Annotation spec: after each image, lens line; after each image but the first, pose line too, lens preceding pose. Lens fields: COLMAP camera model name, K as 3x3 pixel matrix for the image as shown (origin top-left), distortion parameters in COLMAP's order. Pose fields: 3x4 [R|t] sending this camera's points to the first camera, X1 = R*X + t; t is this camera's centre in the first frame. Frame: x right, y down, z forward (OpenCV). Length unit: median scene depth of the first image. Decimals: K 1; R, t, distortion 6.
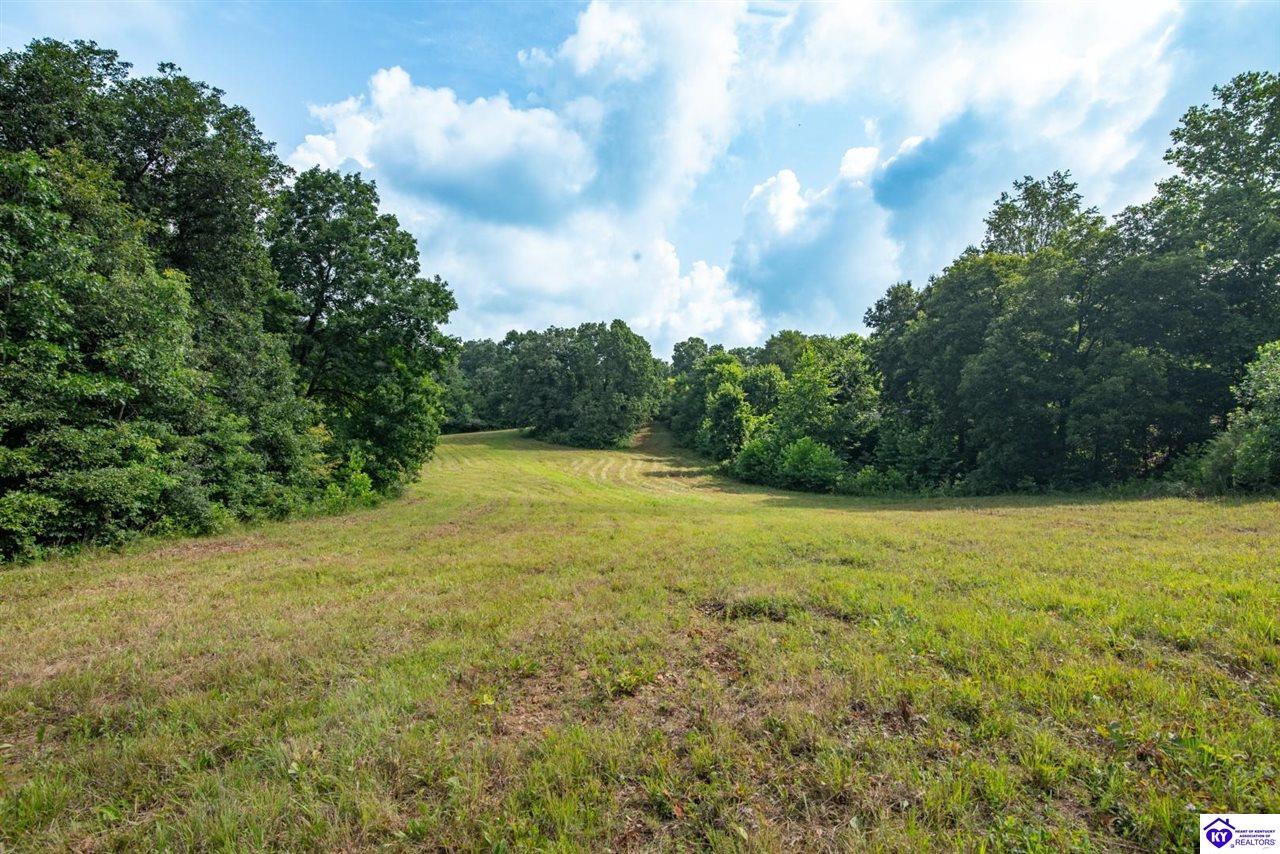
lens RADIAL K [[589.3, 0, 637.5], [0, 589.3, 424.3], [0, 0, 1]] dist [-0.016860, 0.000749]
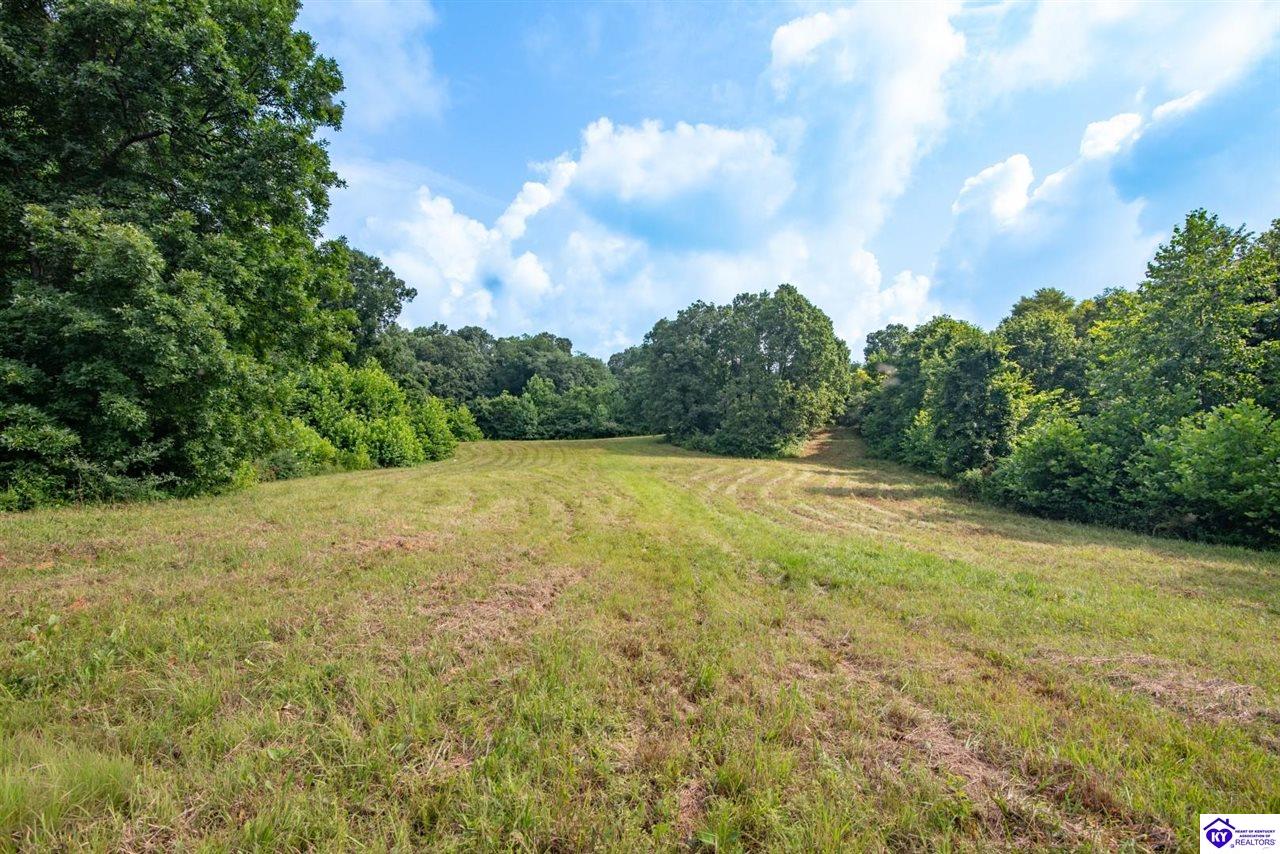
lens RADIAL K [[589.3, 0, 639.2], [0, 589.3, 427.8], [0, 0, 1]] dist [-0.016860, 0.000749]
pose [[0.953206, 0.009263, -0.302181, 0.016867], [-0.019565, 0.999325, -0.031083, 0.029082], [0.301689, 0.035540, 0.952744, 0.267172]]
